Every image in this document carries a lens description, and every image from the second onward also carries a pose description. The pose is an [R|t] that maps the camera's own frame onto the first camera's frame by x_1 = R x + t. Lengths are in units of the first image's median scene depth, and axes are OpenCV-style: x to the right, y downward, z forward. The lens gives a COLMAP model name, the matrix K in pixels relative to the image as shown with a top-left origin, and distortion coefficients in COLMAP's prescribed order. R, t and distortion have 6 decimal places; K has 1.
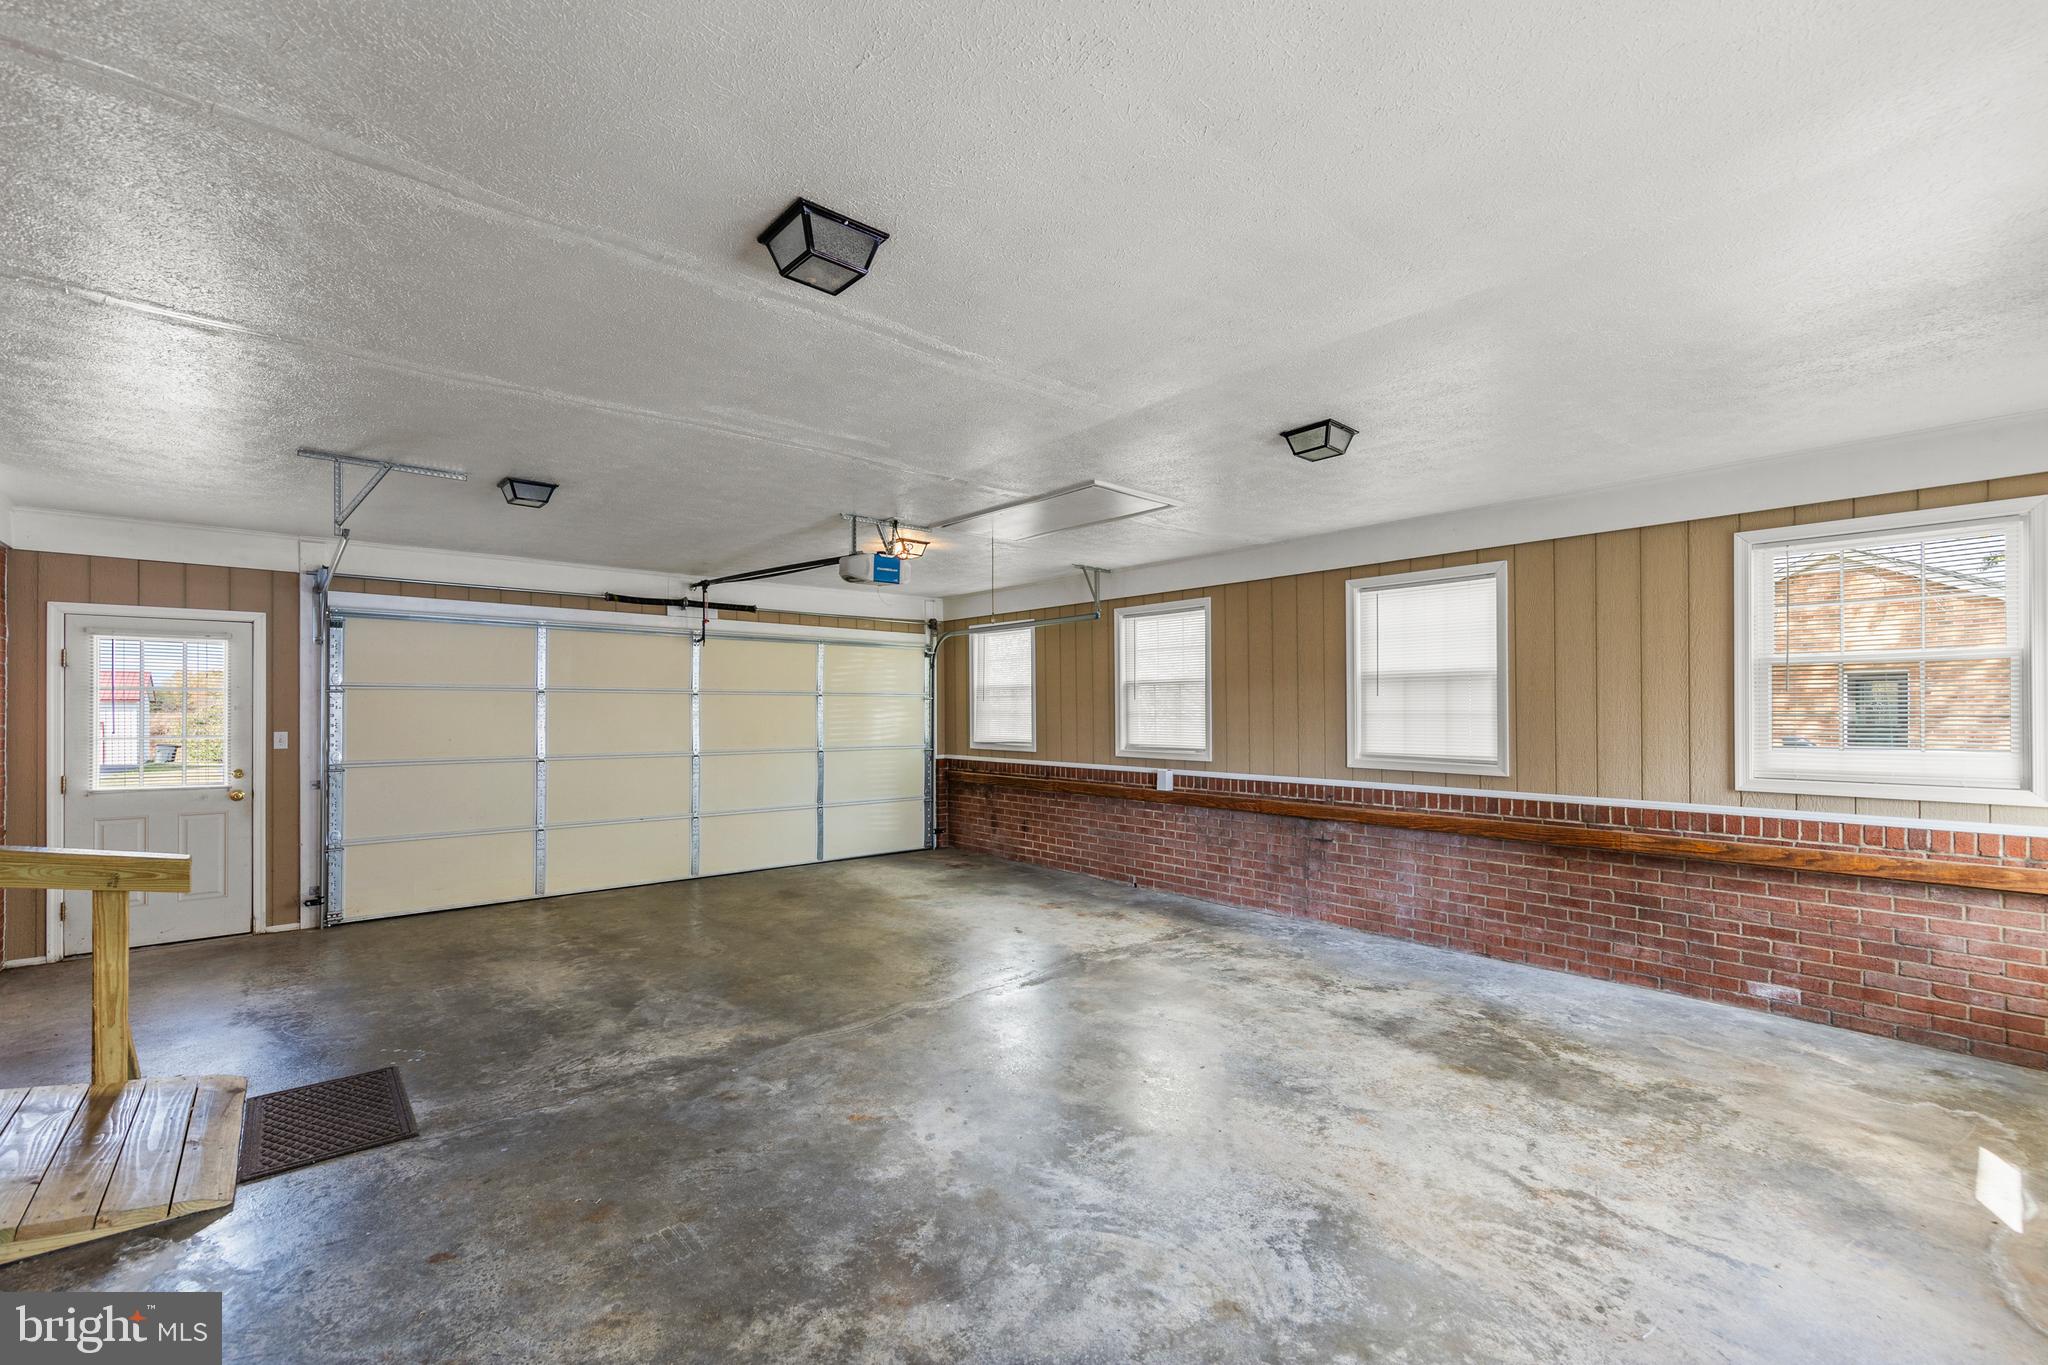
lens RADIAL K [[882.4, 0, 1016.0], [0, 882.4, 700.6], [0, 0, 1]] dist [0.009114, -0.000928]
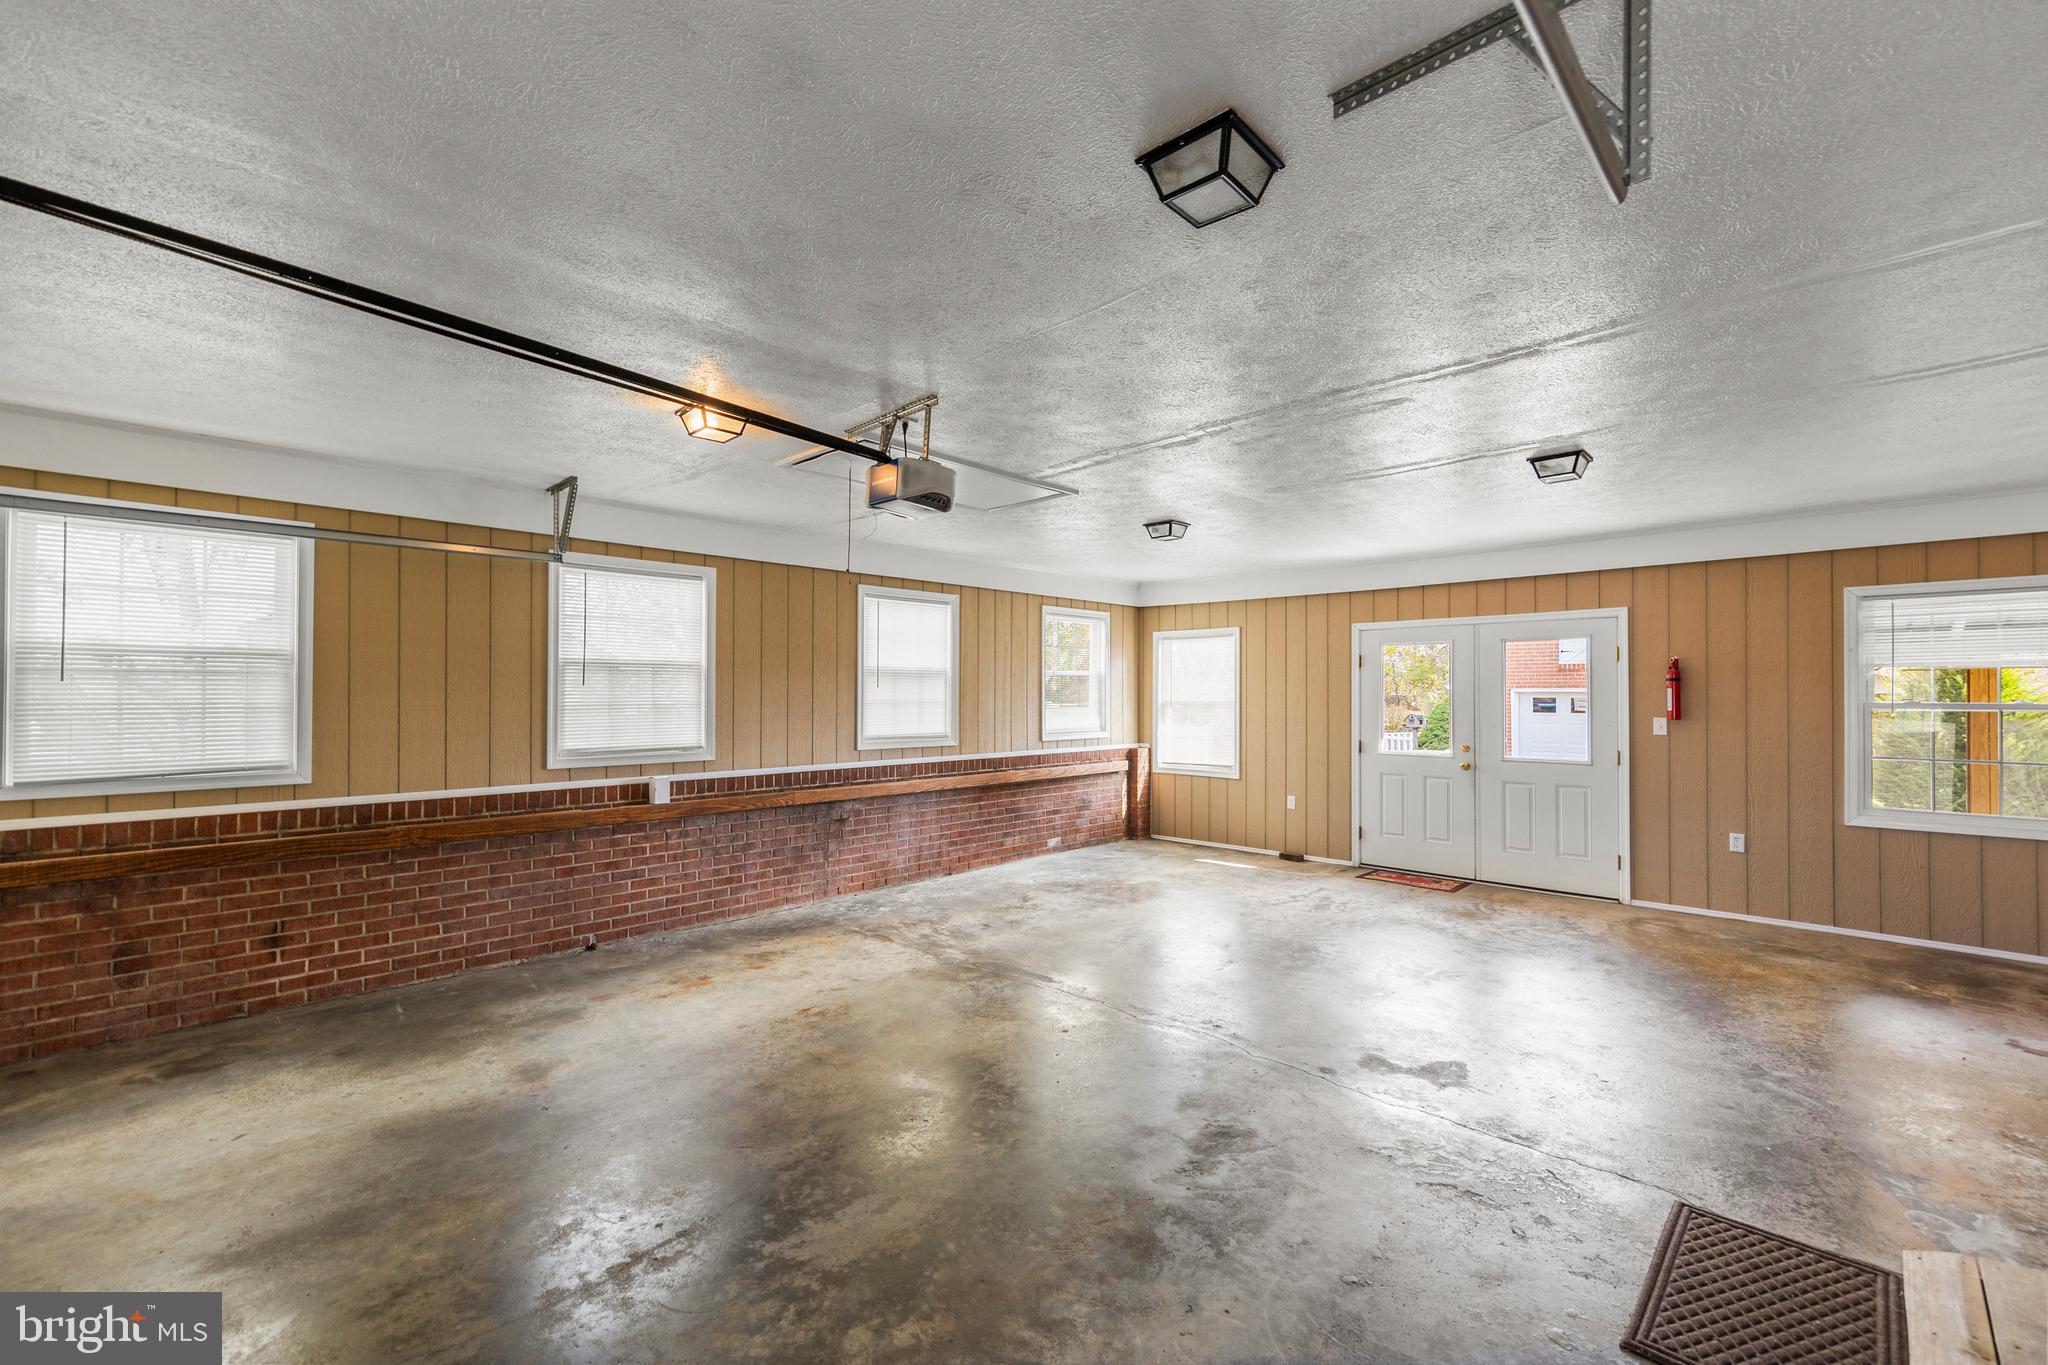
lens RADIAL K [[882.4, 0, 1027.8], [0, 882.4, 689.6], [0, 0, 1]] dist [0.009114, -0.000928]
pose [[-0.119211, 0.011340, 0.992804, -0.750379], [-0.005393, 0.999913, -0.012069, 0.010409], [-0.992854, -0.006793, -0.119139, 0.898175]]
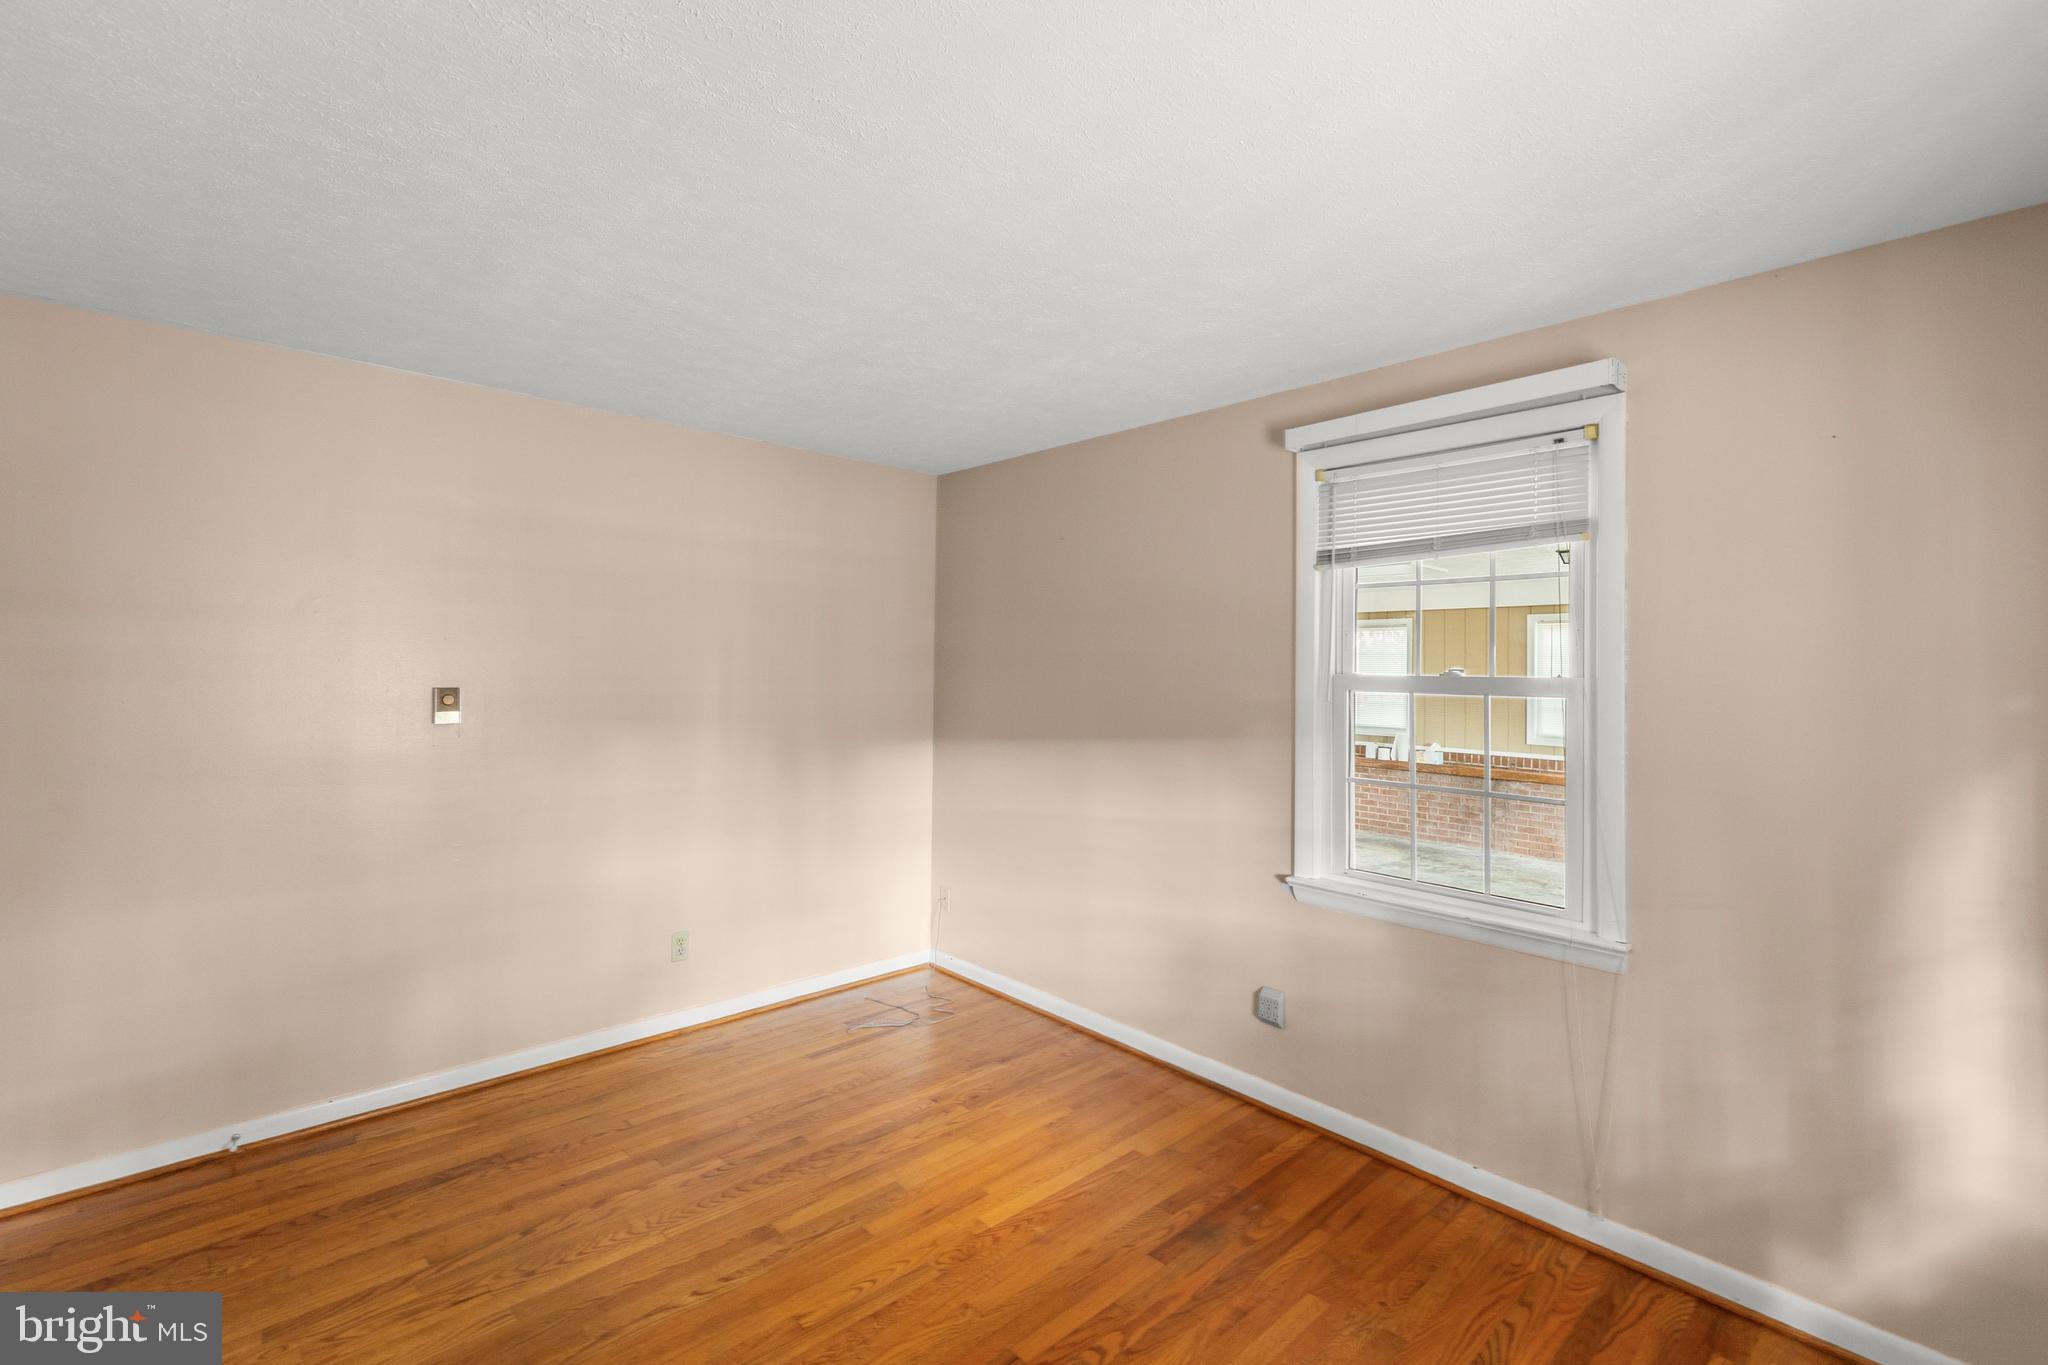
lens RADIAL K [[882.4, 0, 1026.9], [0, 882.4, 660.5], [0, 0, 1]] dist [0.009114, -0.000928]
pose [[0.999672, 0.011739, 0.022770, -0.463366], [-0.011719, 0.999931, -0.001018, -0.049308], [-0.022780, 0.000751, 0.999740, -0.414220]]
